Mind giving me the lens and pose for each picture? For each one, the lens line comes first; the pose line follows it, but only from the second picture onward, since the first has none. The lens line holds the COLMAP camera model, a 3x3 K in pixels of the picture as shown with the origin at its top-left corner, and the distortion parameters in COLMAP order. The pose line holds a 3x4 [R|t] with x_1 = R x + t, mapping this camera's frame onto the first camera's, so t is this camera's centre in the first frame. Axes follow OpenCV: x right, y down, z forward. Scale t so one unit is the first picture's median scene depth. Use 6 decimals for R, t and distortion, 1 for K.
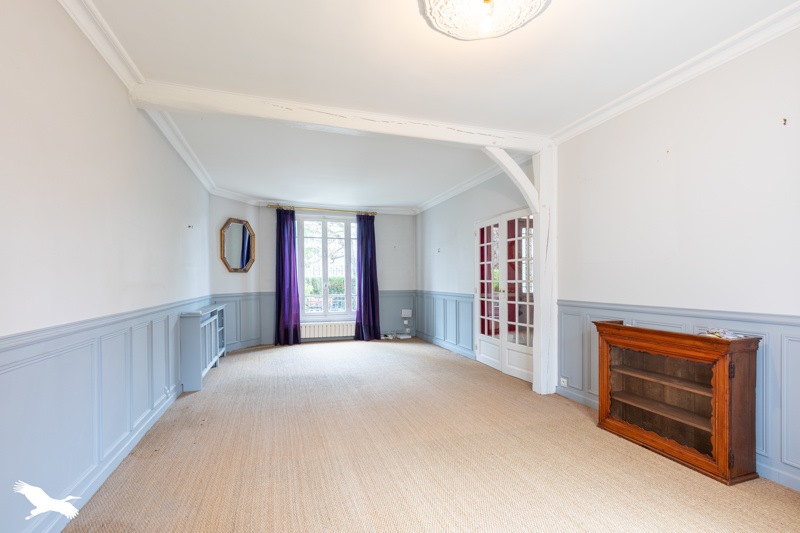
lens RADIAL K [[365.5, 0, 392.2], [0, 365.5, 282.1], [0, 0, 1]] dist [-0.001228, -0.000270]
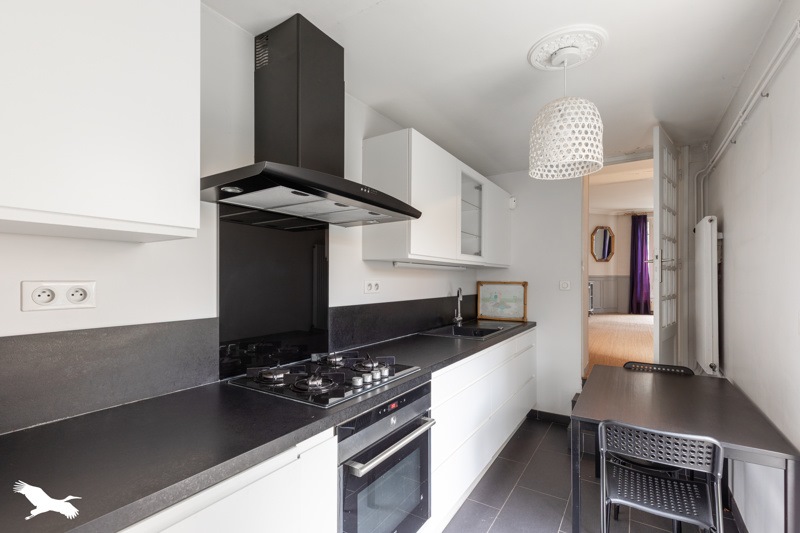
lens RADIAL K [[365.5, 0, 397.5], [0, 365.5, 273.4], [0, 0, 1]] dist [-0.001228, -0.000270]
pose [[0.647051, 0.008606, -0.762399, 0.172224], [-0.020194, 0.999779, -0.005853, 0.045254], [0.762180, 0.019183, 0.647081, -0.585736]]
